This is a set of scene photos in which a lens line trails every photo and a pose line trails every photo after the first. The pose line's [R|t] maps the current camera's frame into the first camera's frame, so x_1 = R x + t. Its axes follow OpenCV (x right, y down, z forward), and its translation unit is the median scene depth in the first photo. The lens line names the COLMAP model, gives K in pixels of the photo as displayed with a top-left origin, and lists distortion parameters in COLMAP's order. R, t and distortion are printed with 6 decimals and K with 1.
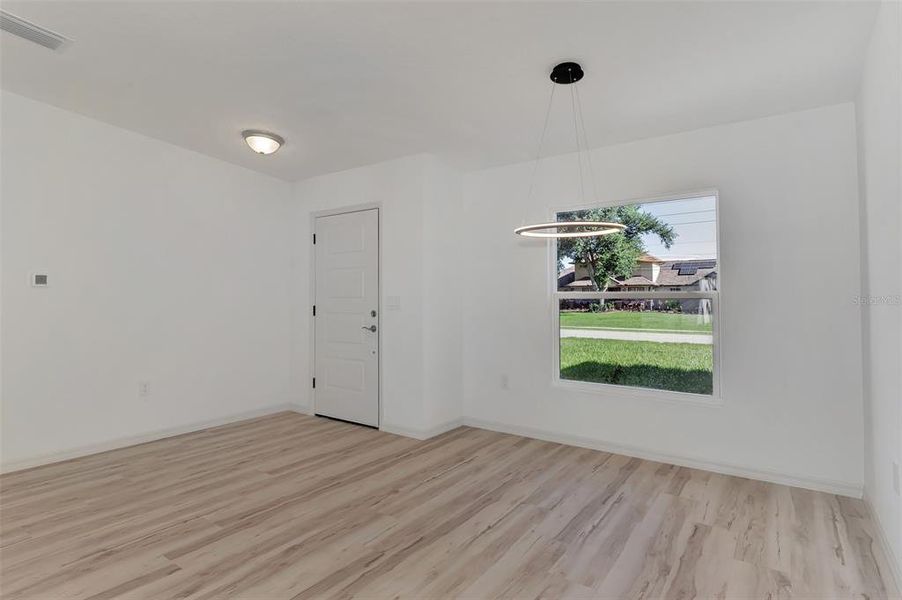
lens RADIAL K [[465.8, 0, 449.7], [0, 465.8, 281.4], [0, 0, 1]] dist [-0.003390, -0.000494]
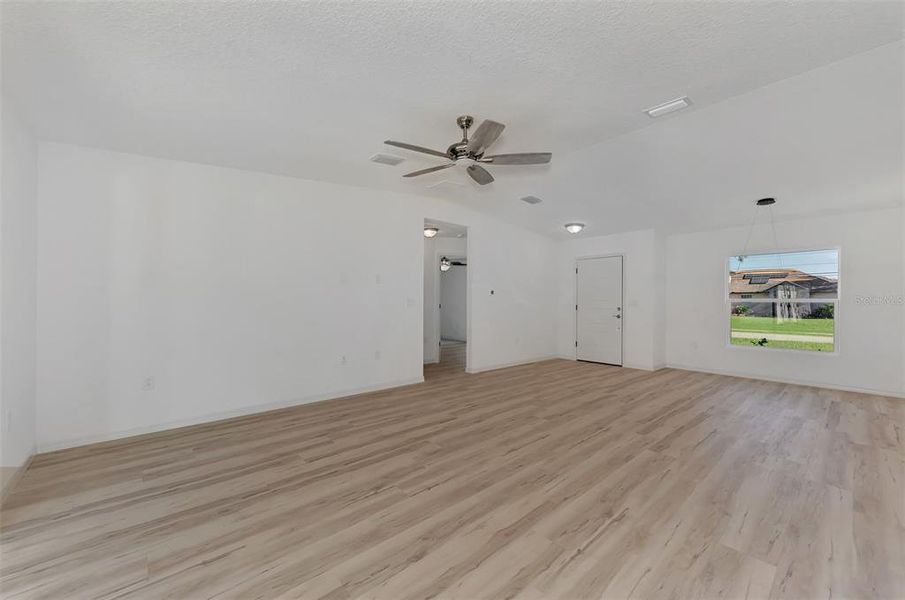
lens RADIAL K [[354.9, 0, 452.5], [0, 354.9, 300.0], [0, 0, 1]] dist [0.004163, 0.000193]
pose [[0.973738, 0.007215, -0.227558, -0.569863], [-0.000160, 0.999519, 0.031007, -0.017248], [0.227672, -0.030157, 0.973271, -0.711727]]
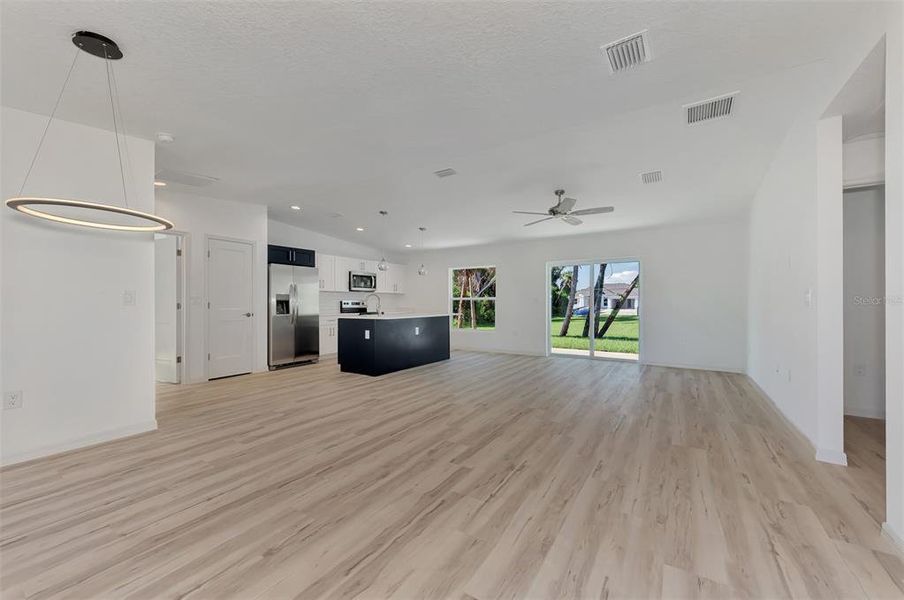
lens RADIAL K [[354.5, 0, 452.0], [0, 354.5, 300.0], [0, 0, 1]] dist [0.004163, 0.000193]
pose [[-0.999175, 0.003519, -0.040470, -0.287270], [0.005058, 0.999265, -0.037994, 0.059112], [0.040307, -0.038168, -0.998458, 1.192361]]
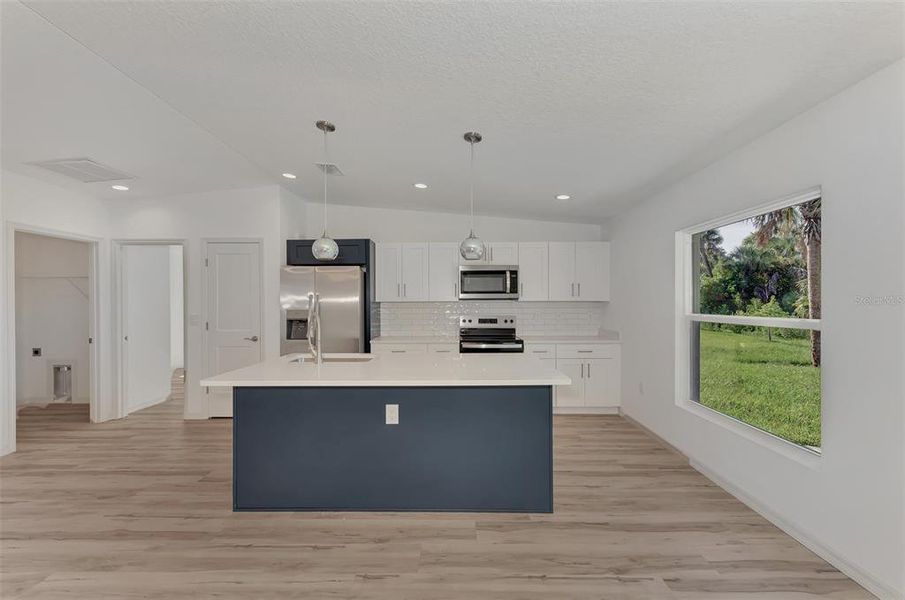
lens RADIAL K [[362.6, 0, 453.9], [0, 362.6, 303.8], [0, 0, 1]] dist [0.002984, 0.000315]
pose [[-0.564630, -0.000168, 0.825344, -0.755709], [-0.021487, 0.999664, -0.014496, -0.040504], [-0.825064, -0.025919, -0.564444, -0.158236]]
